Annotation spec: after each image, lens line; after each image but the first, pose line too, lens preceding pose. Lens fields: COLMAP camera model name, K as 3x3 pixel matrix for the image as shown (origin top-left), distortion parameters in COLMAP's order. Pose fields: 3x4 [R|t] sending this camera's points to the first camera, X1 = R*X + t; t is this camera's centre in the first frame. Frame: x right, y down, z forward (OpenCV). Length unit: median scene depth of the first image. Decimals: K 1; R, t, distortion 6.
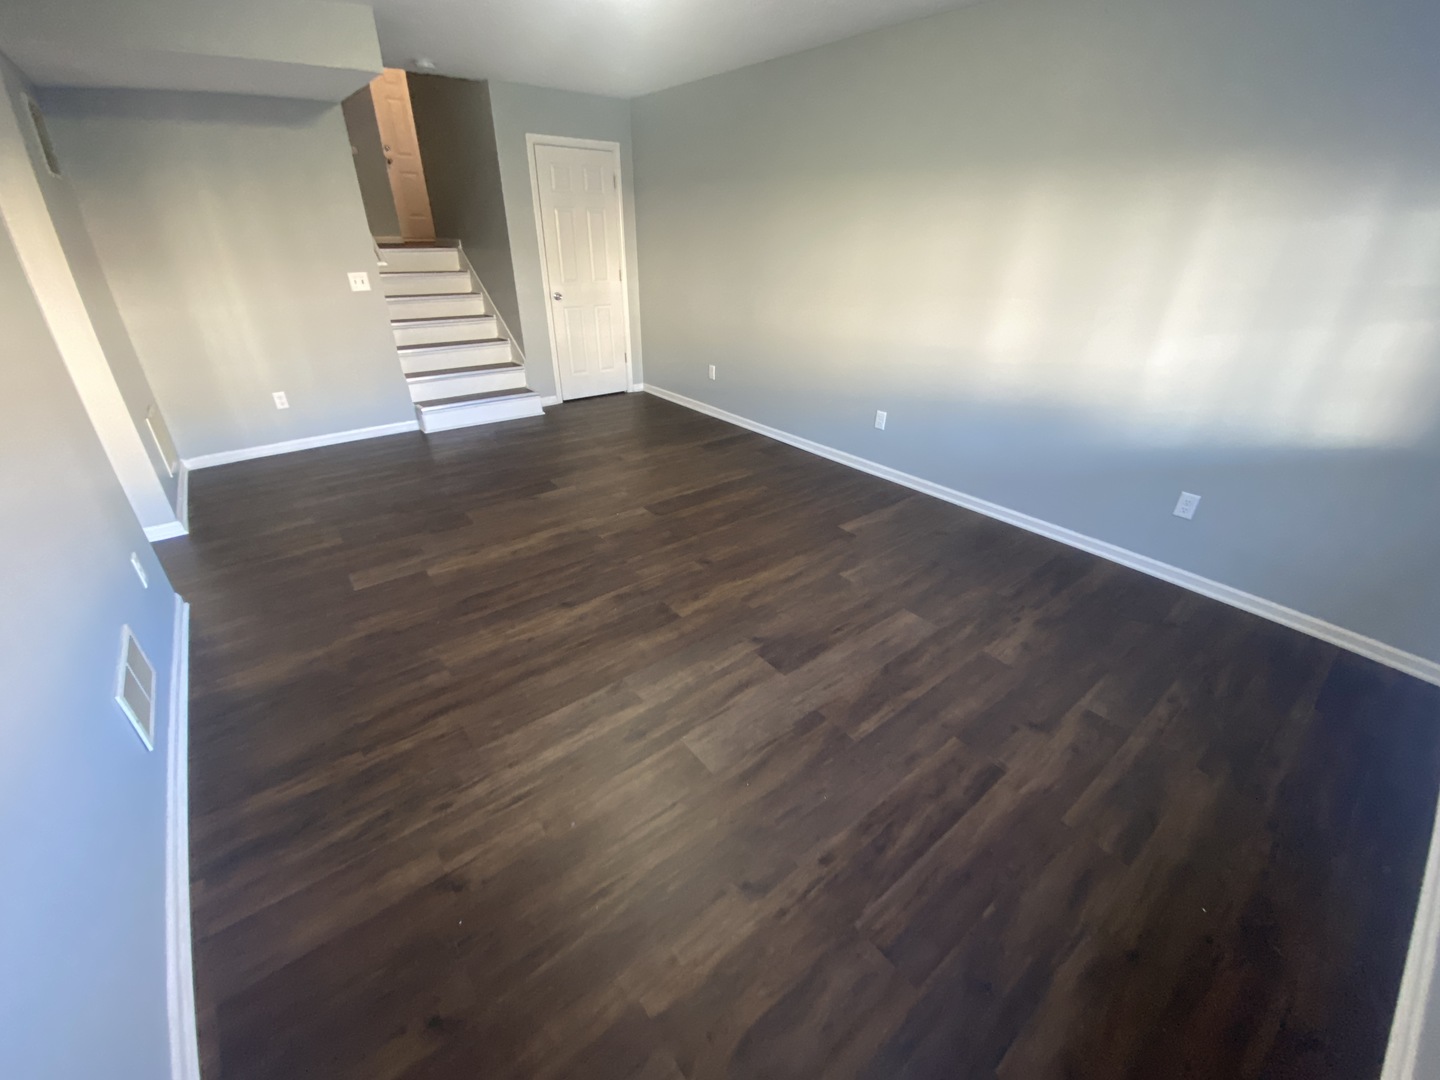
lens RADIAL K [[589.9, 0, 720.0], [0, 589.9, 540.0], [0, 0, 1]] dist [0.000511, -0.011436]
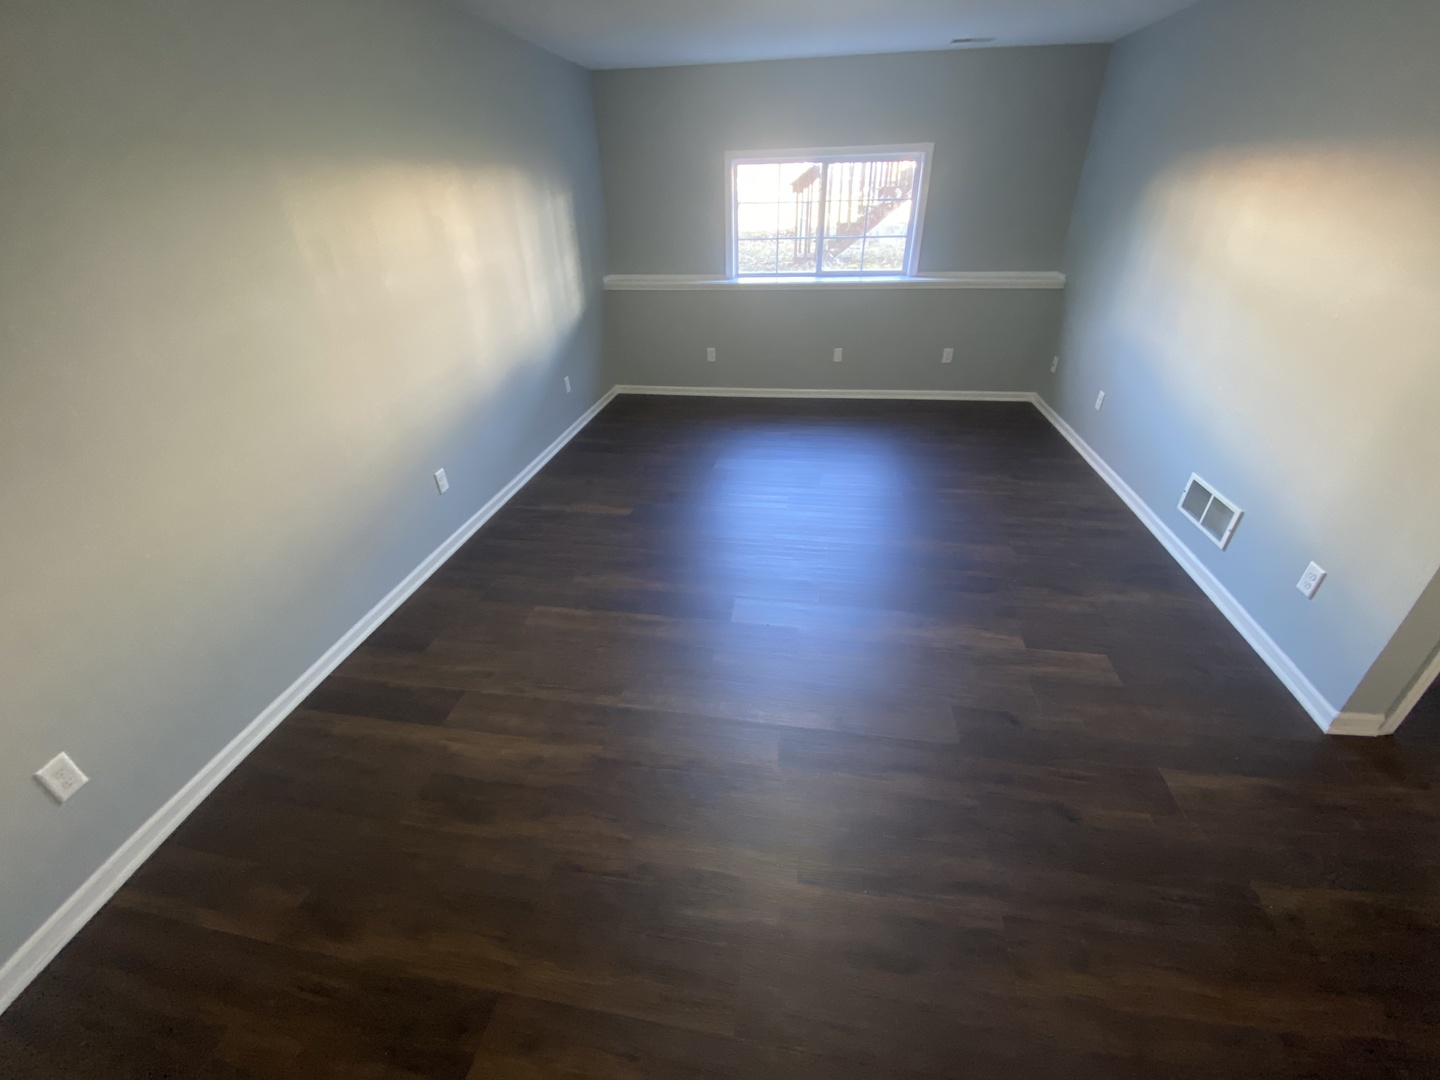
lens RADIAL K [[589.9, 0, 720.0], [0, 589.9, 540.0], [0, 0, 1]] dist [0.000511, -0.011436]
pose [[-0.676178, -0.375687, 0.633752, -0.708951], [0.345916, 0.597606, 0.723332, -0.843790], [-0.650481, 0.708326, -0.274132, 1.470539]]
